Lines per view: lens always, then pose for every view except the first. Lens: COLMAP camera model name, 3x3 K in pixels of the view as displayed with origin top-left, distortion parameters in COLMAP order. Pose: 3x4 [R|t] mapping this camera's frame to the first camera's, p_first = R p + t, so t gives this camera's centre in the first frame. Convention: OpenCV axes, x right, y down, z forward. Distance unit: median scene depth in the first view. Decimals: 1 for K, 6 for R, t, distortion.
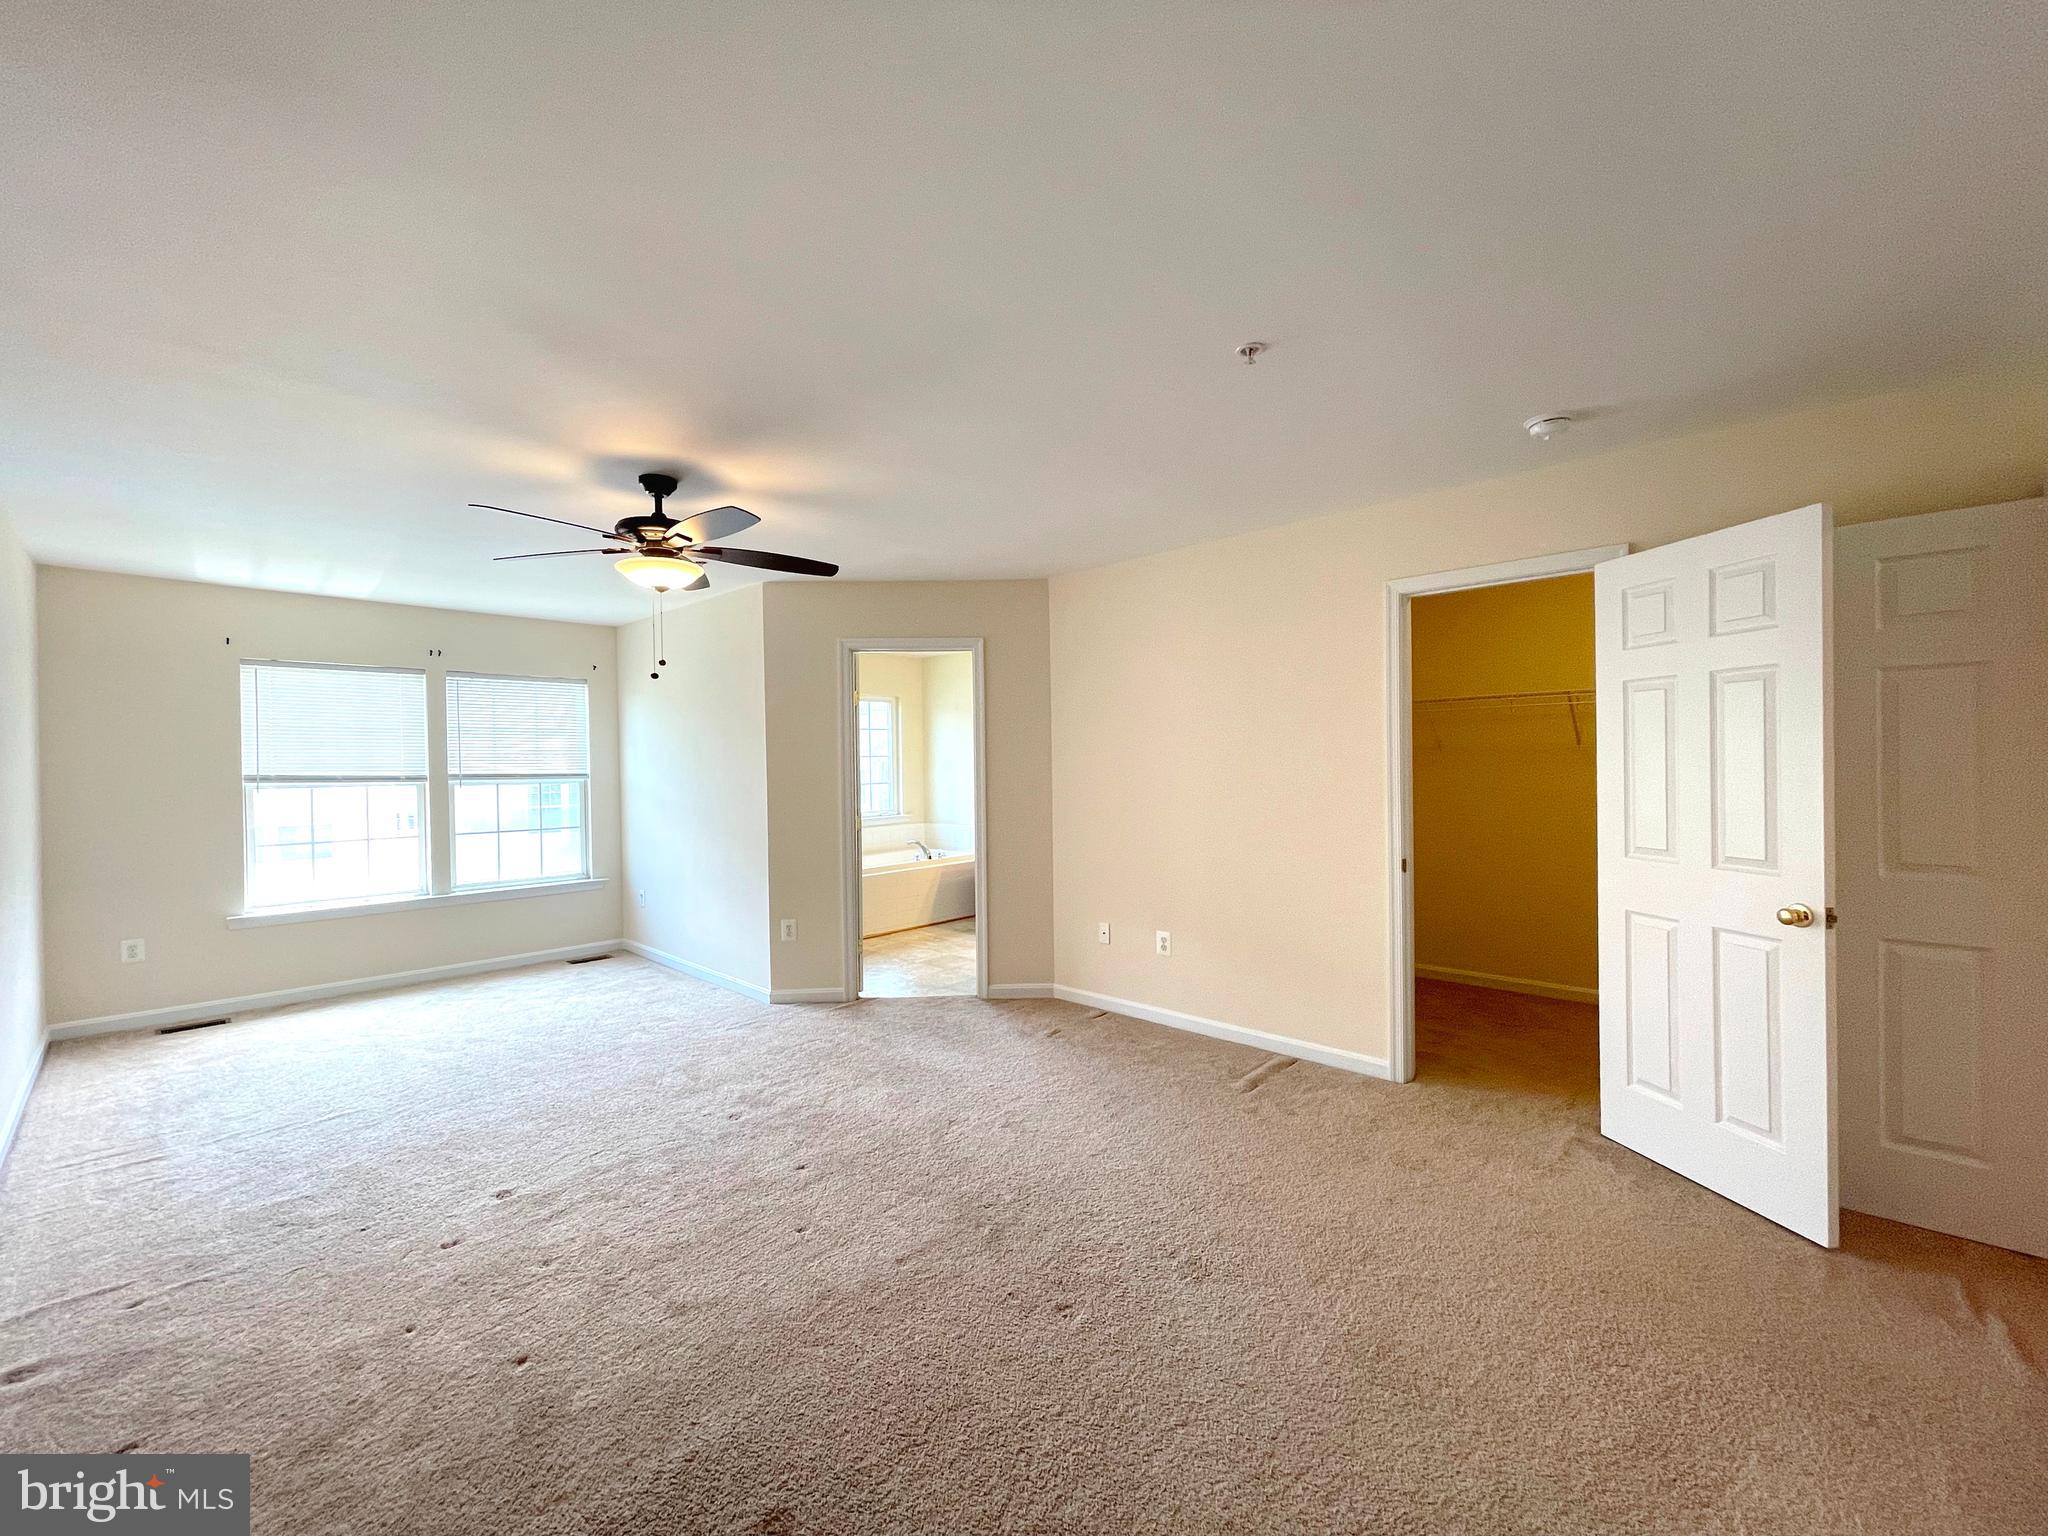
lens RADIAL K [[838.4, 0, 1016.4], [0, 838.4, 769.1], [0, 0, 1]] dist [-0.005389, 0.001238]
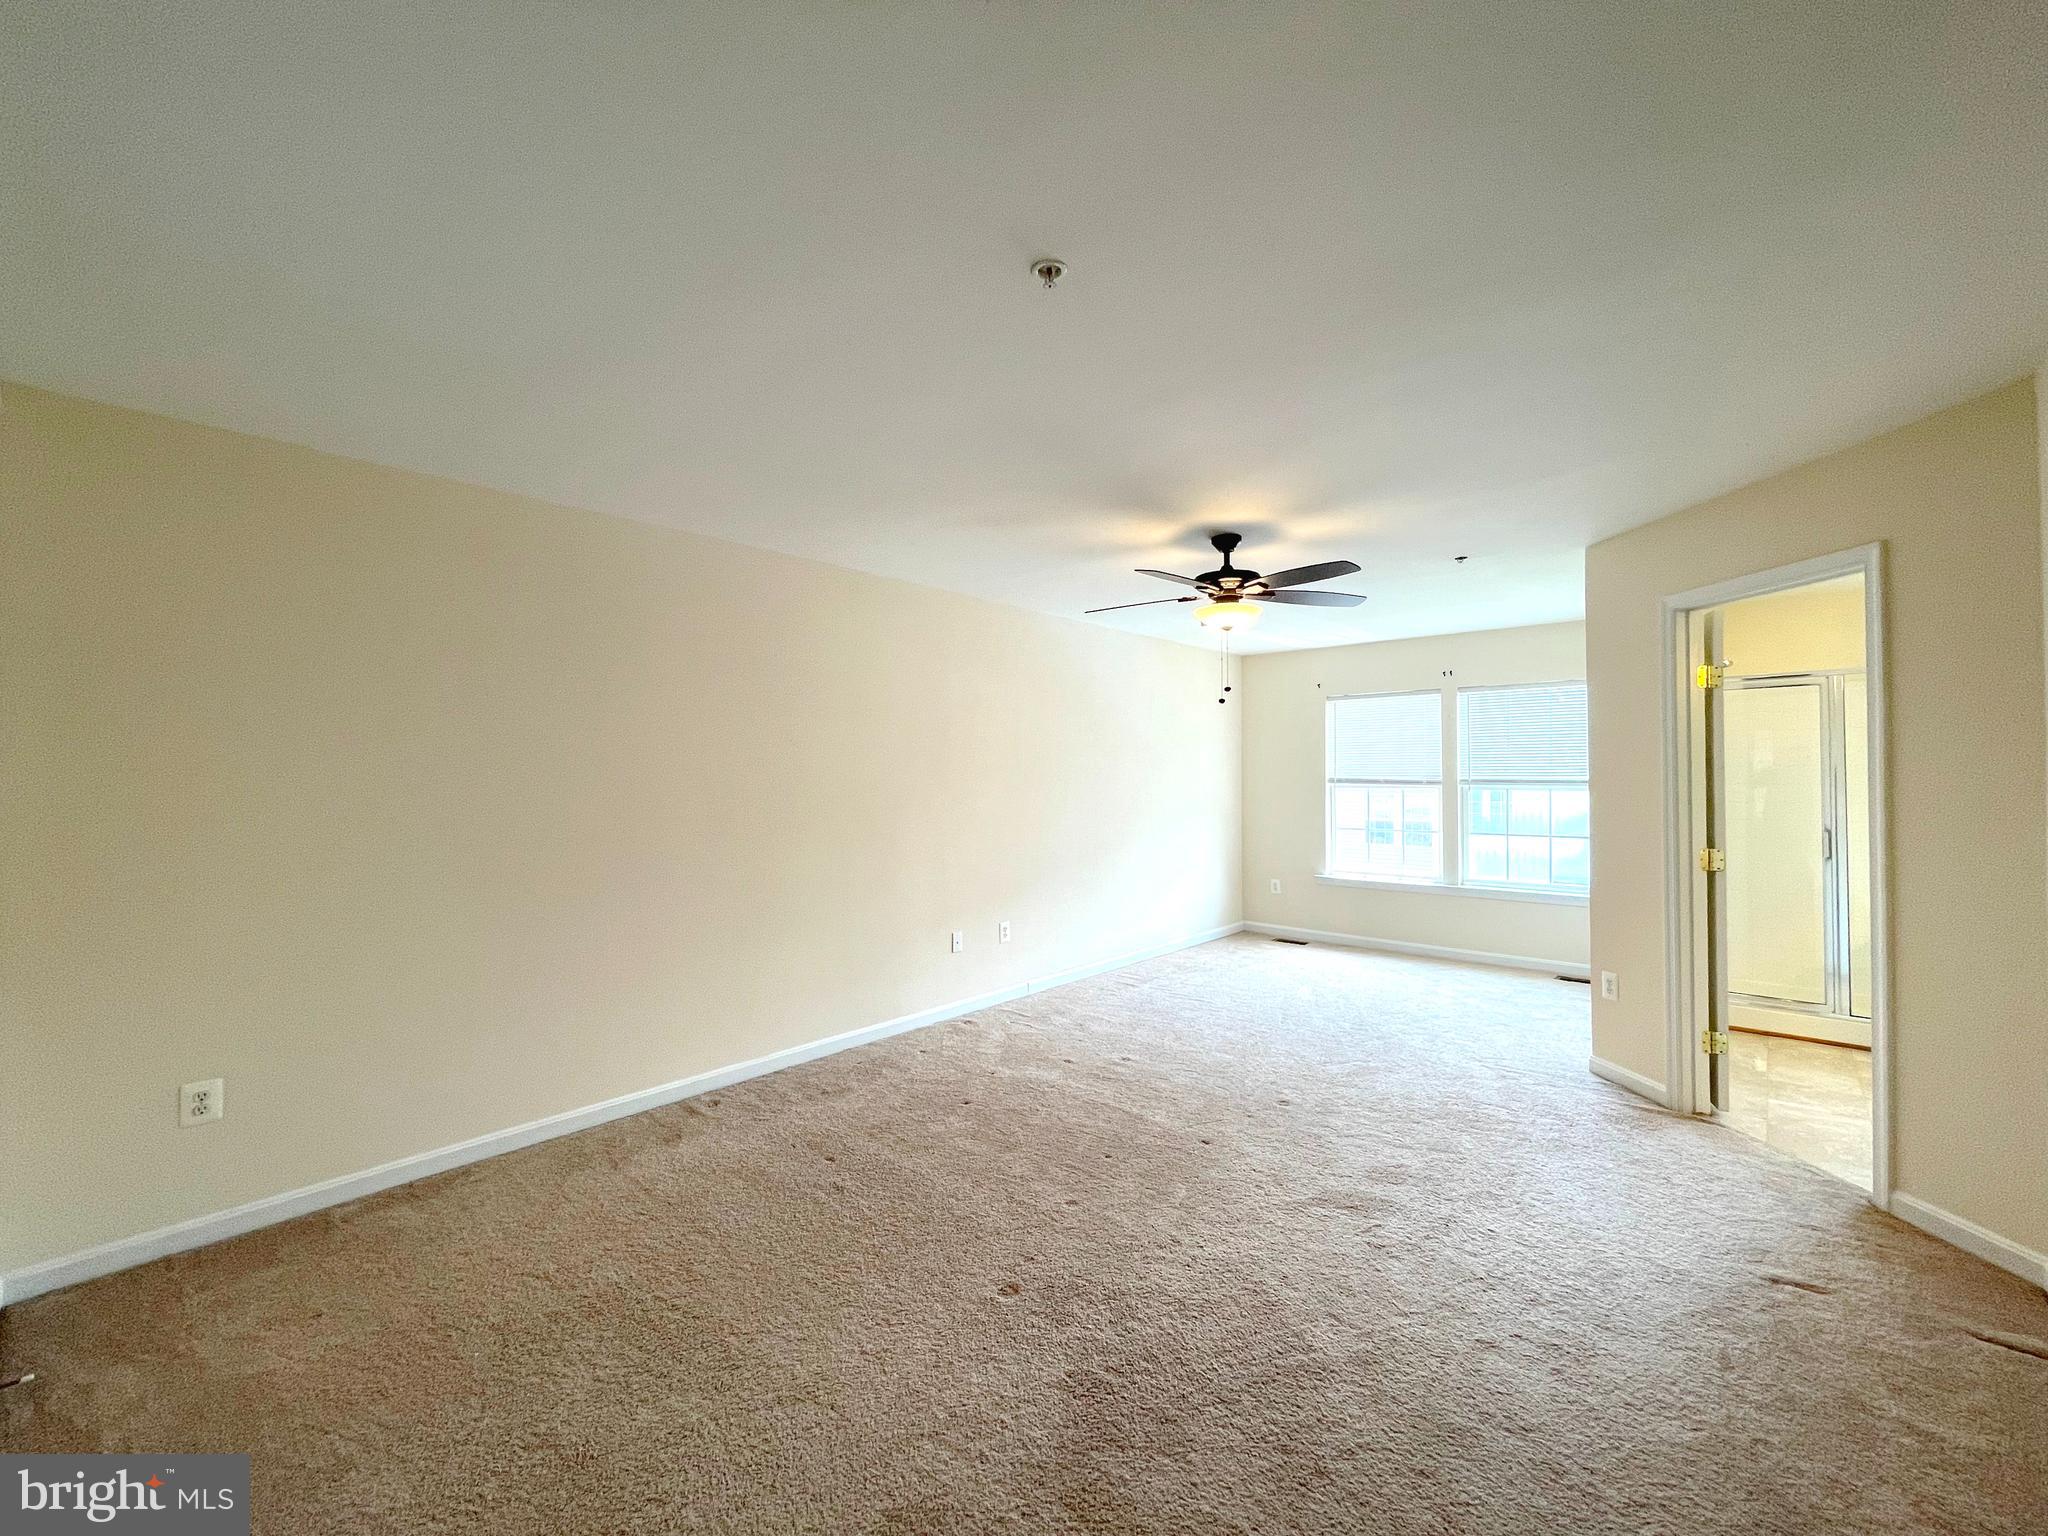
lens RADIAL K [[838.4, 0, 1014.8], [0, 838.4, 764.7], [0, 0, 1]] dist [-0.005389, 0.001238]
pose [[0.008770, -0.003128, -0.999957, 0.510773], [-0.003034, 0.999990, -0.003155, -0.009010], [0.999957, 0.003061, 0.008760, 0.449434]]
